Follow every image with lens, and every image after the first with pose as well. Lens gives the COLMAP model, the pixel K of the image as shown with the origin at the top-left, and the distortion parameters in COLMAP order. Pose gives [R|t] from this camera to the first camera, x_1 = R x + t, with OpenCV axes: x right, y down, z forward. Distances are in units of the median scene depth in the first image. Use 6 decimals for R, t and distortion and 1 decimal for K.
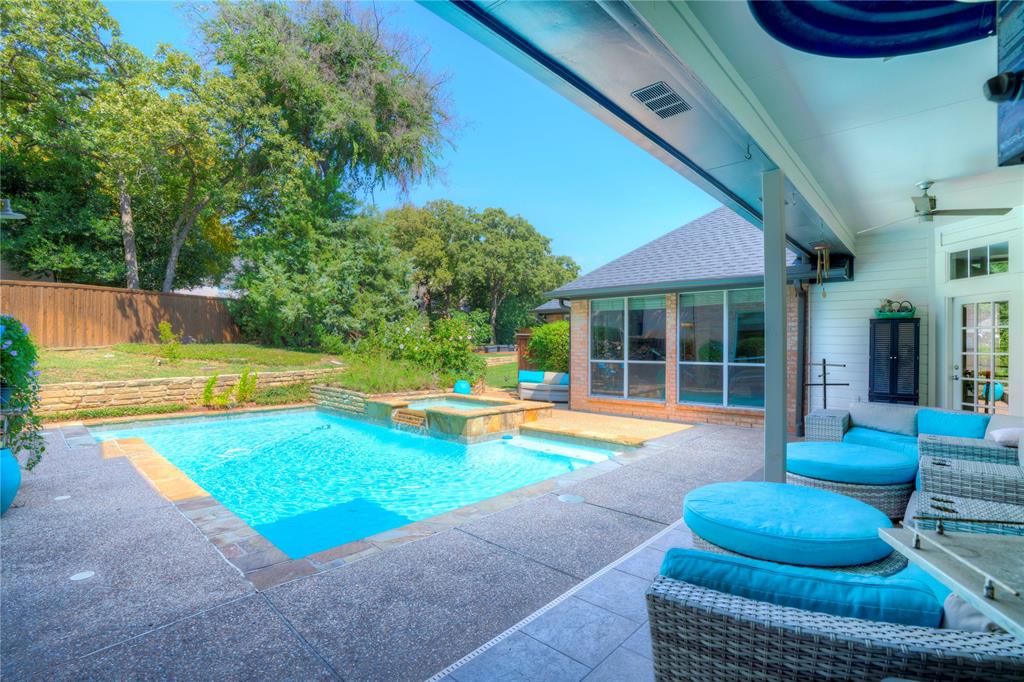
lens RADIAL K [[479.1, 0, 534.1], [0, 479.1, 339.5], [0, 0, 1]] dist [-0.054952, 0.020000]
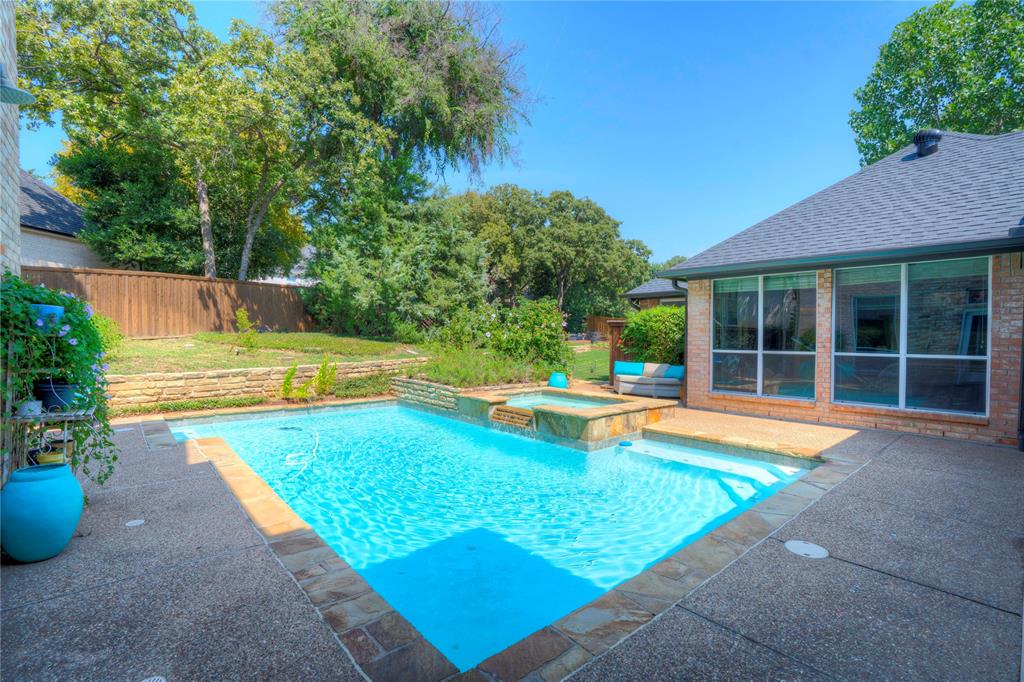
lens RADIAL K [[479.1, 0, 534.1], [0, 479.1, 338.8], [0, 0, 1]] dist [-0.054952, 0.020000]
pose [[0.994096, -0.000595, -0.108507, -0.080173], [0.002866, 0.999780, 0.020780, 0.003261], [0.108471, -0.020968, 0.993879, 0.091936]]
